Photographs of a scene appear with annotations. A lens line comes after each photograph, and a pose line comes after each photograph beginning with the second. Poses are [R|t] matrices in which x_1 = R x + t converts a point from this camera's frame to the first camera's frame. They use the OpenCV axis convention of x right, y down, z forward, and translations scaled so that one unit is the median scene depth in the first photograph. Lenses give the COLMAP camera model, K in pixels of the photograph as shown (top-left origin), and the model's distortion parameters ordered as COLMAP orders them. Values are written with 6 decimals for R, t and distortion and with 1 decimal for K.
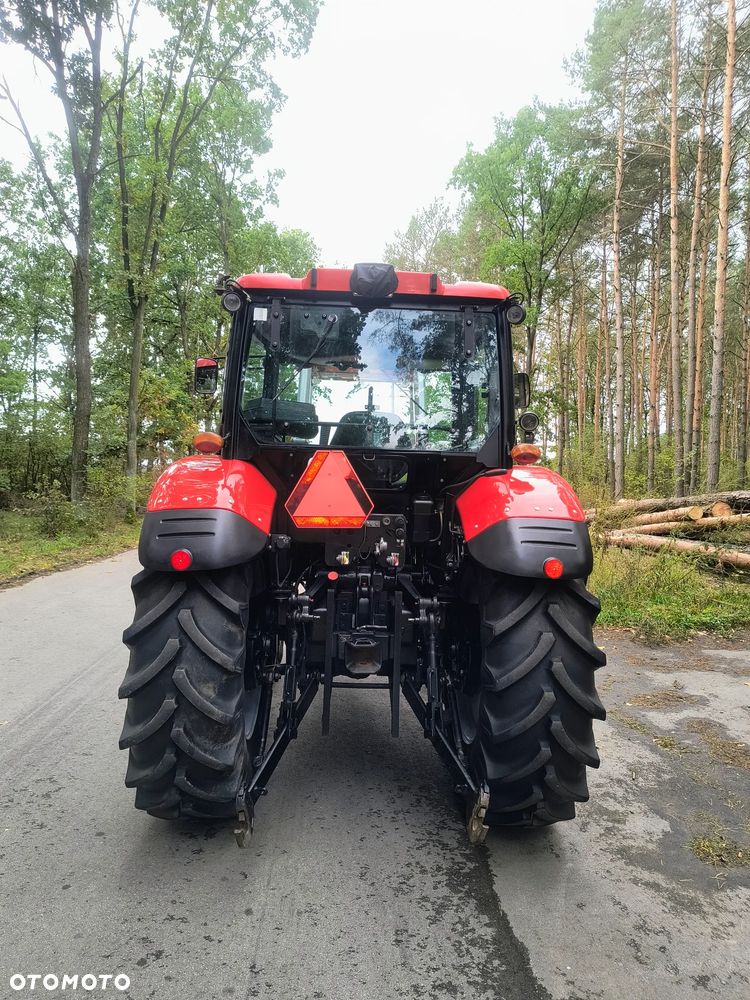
lens RADIAL K [[682.0, 0, 374.7], [0, 682.0, 502.4], [0, 0, 1]] dist [0.035470, -0.037683]
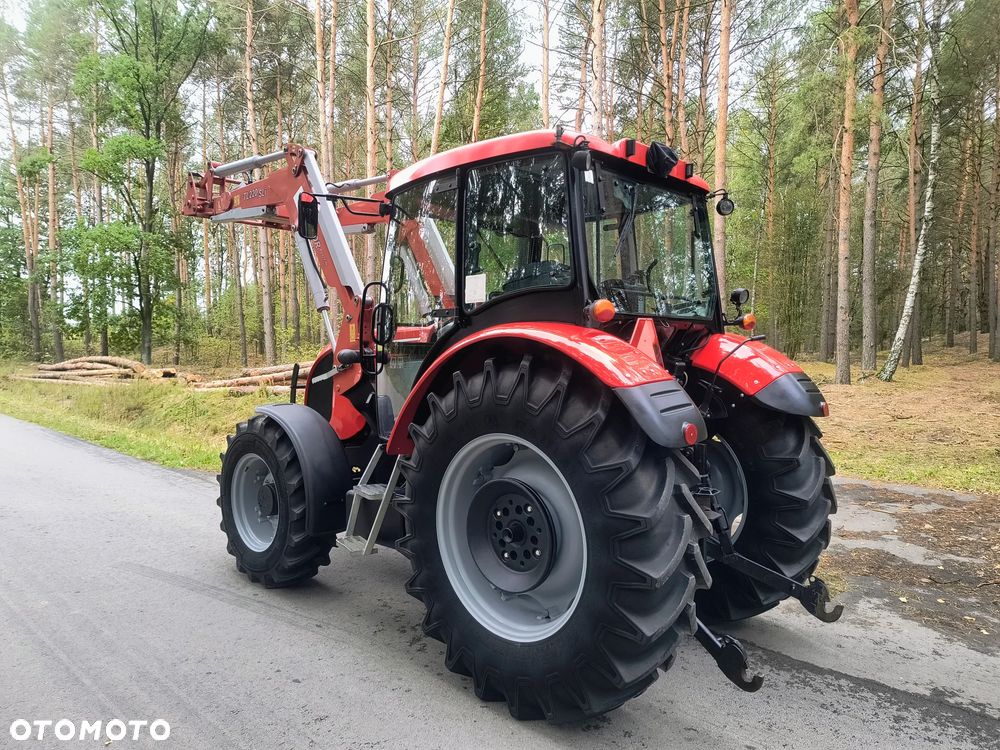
lens RADIAL K [[682.0, 0, 500.2], [0, 682.0, 370.2], [0, 0, 1]] dist [0.035470, -0.037683]
pose [[0.719781, -0.053787, 0.692115, -1.087306], [0.035172, 0.998539, 0.041023, -0.053293], [-0.693310, -0.005184, 0.720621, 0.453439]]
